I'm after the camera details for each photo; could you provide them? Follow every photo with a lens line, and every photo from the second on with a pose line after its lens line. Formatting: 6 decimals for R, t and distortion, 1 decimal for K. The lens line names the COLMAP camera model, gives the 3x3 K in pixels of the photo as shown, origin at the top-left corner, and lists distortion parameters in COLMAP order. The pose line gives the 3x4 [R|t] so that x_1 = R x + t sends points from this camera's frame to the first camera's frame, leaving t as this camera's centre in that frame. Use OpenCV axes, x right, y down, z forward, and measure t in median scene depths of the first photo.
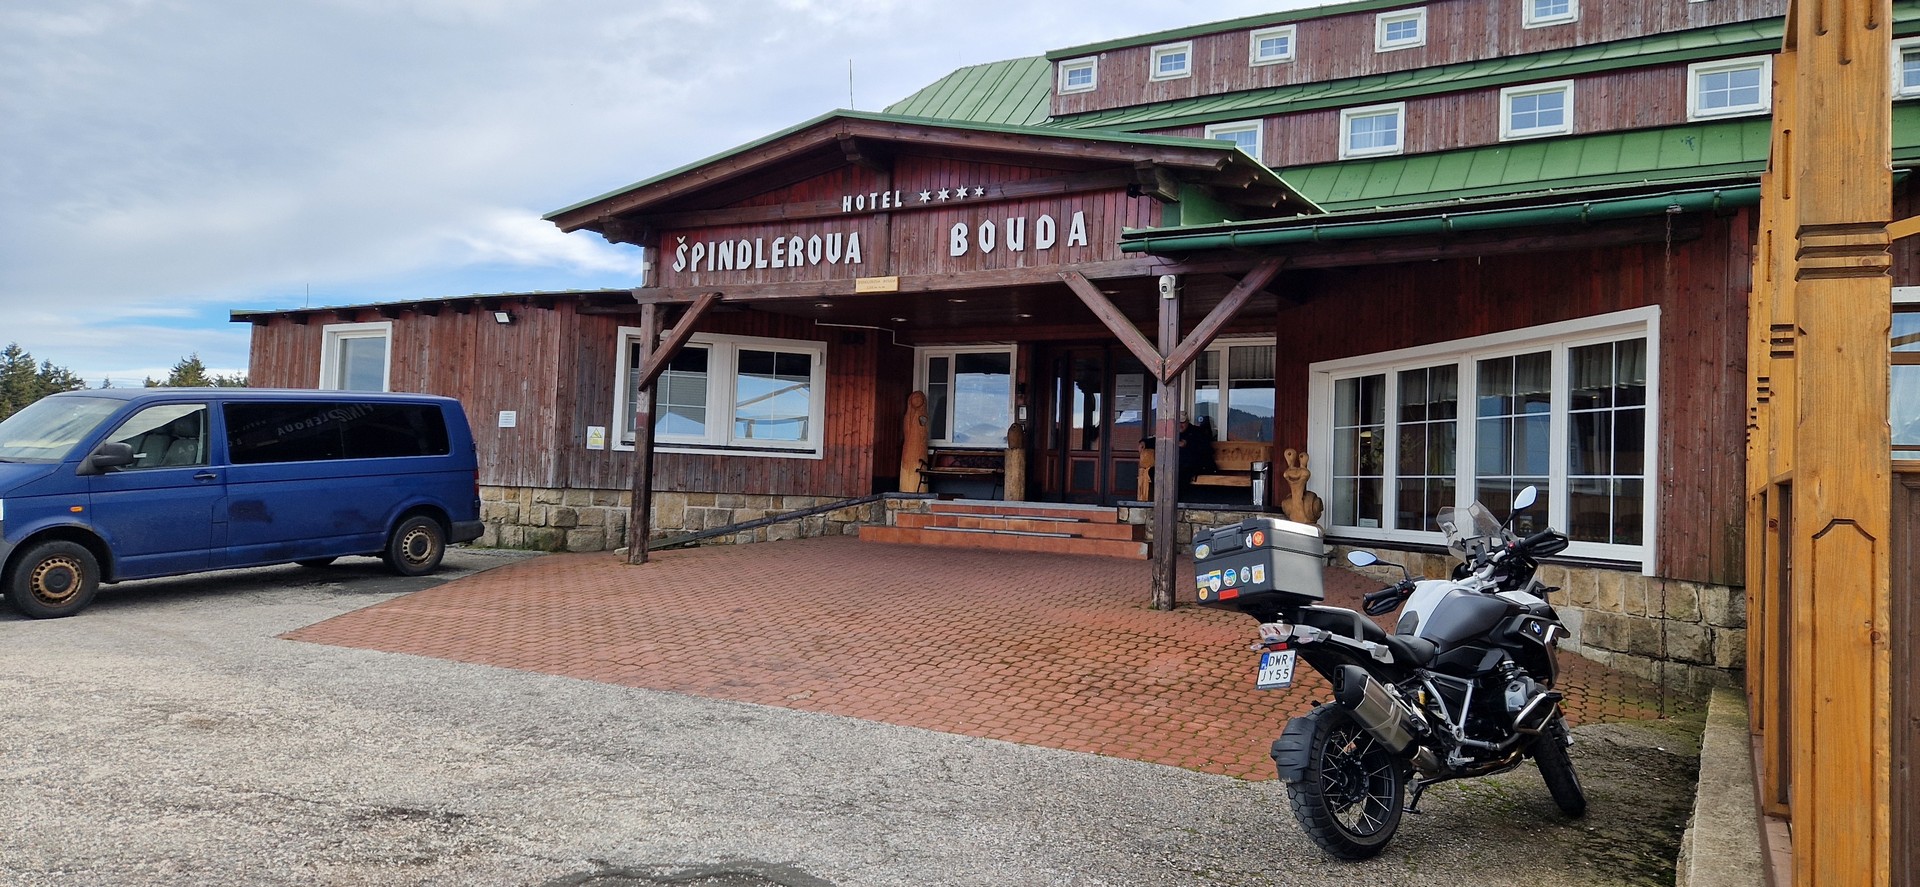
lens RADIAL K [[1295.5, 0, 960.0], [0, 1295.5, 443.5], [0, 0, 1]] dist [0.077730, -0.001724]
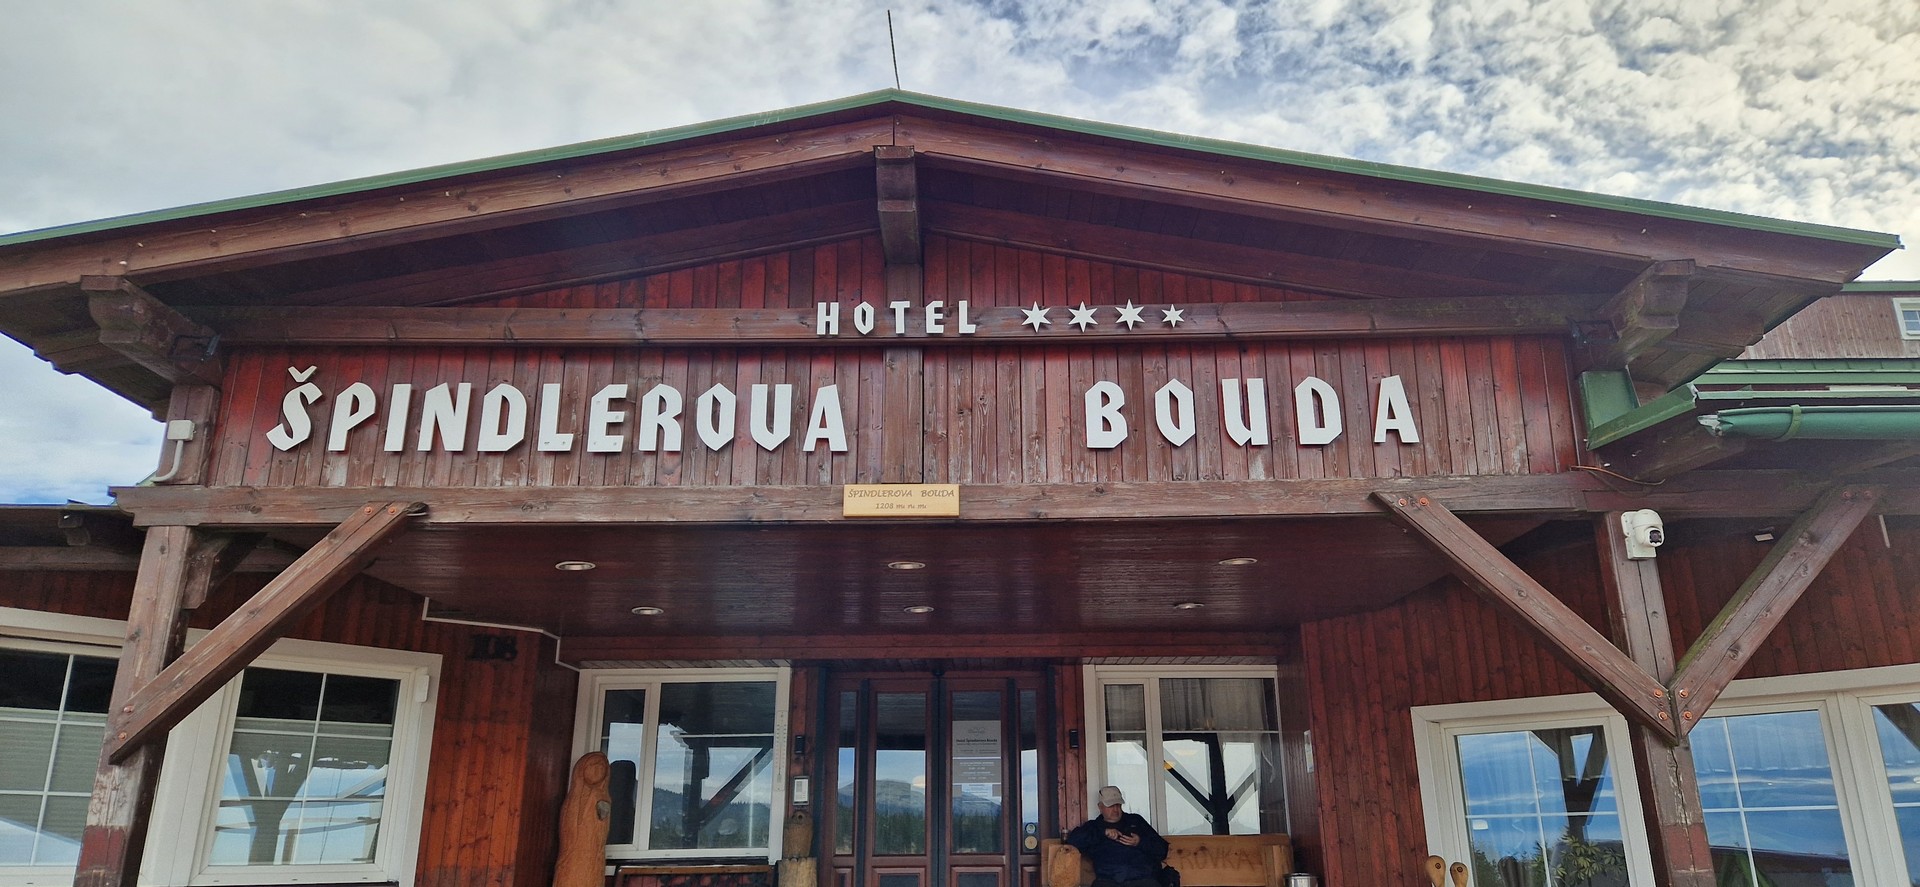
lens RADIAL K [[1295.5, 0, 960.0], [0, 1295.5, 443.5], [0, 0, 1]] dist [0.077730, -0.001724]
pose [[0.864094, 0.112669, 0.490559, -0.249703], [0.021956, 0.965259, -0.260370, -0.026003], [-0.502852, 0.235755, 0.831601, 0.595224]]
